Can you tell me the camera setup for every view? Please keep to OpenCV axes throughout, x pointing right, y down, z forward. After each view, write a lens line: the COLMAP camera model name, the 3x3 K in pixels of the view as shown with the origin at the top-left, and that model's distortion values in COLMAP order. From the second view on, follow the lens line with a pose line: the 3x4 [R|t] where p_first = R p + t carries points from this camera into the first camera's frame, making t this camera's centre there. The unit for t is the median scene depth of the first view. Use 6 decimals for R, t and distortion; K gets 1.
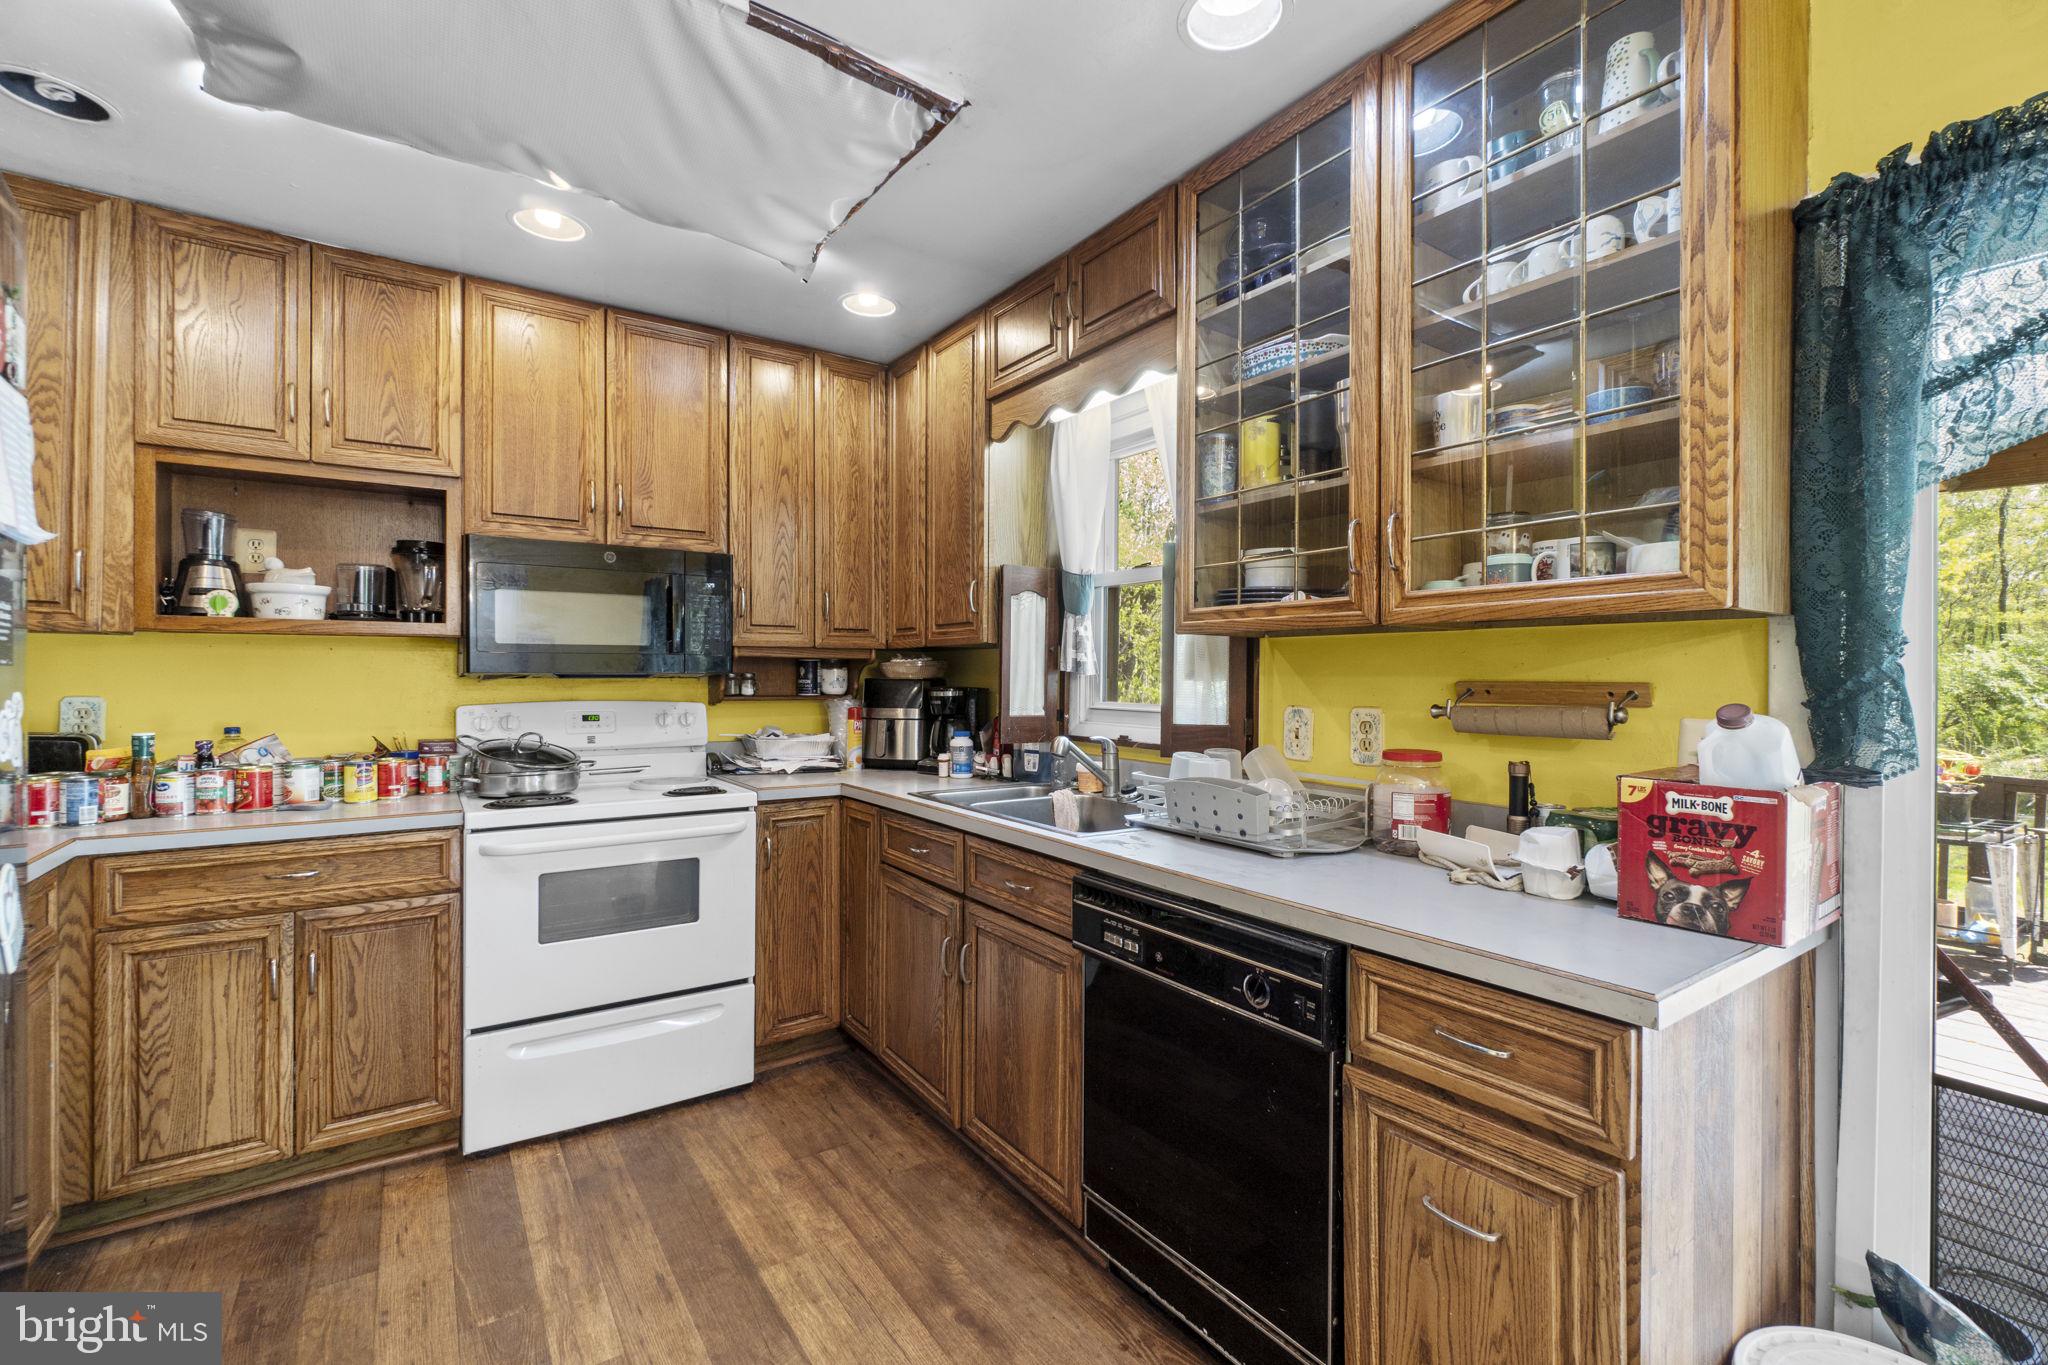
lens RADIAL K [[882.8, 0, 1024.1], [0, 882.8, 675.1], [0, 0, 1]] dist [-0.003339, 0.000919]
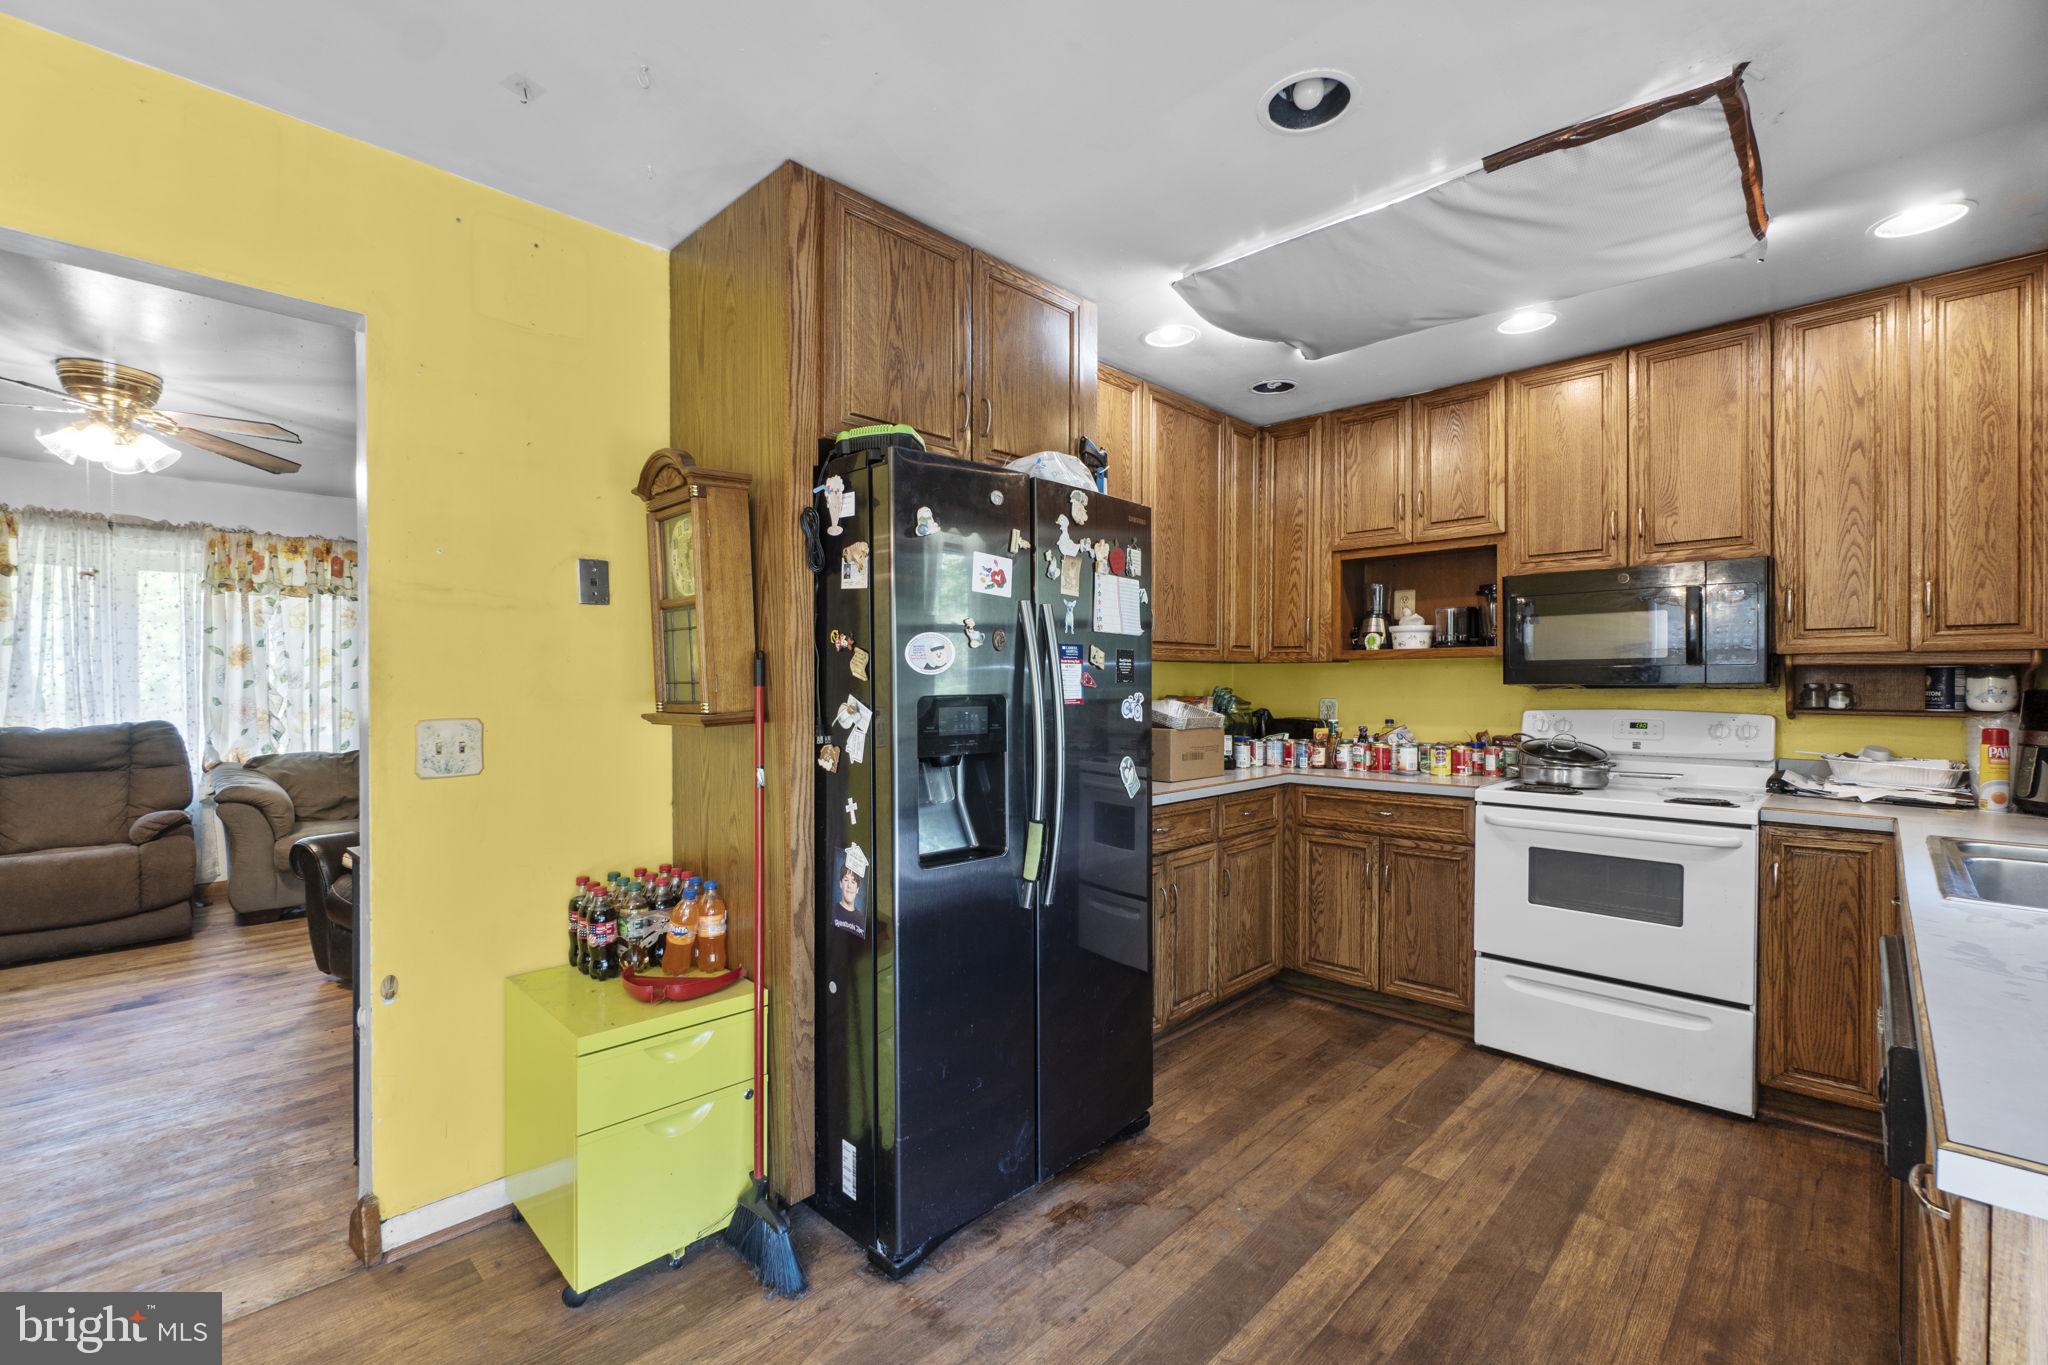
lens RADIAL K [[882.8, 0, 1026.9], [0, 882.8, 687.3], [0, 0, 1]] dist [-0.003339, 0.000919]
pose [[0.200472, 0.000261, -0.979699, 0.530757], [0.000236, 1.000000, 0.000314, 0.001792], [0.979699, -0.000294, 0.200472, 0.061416]]
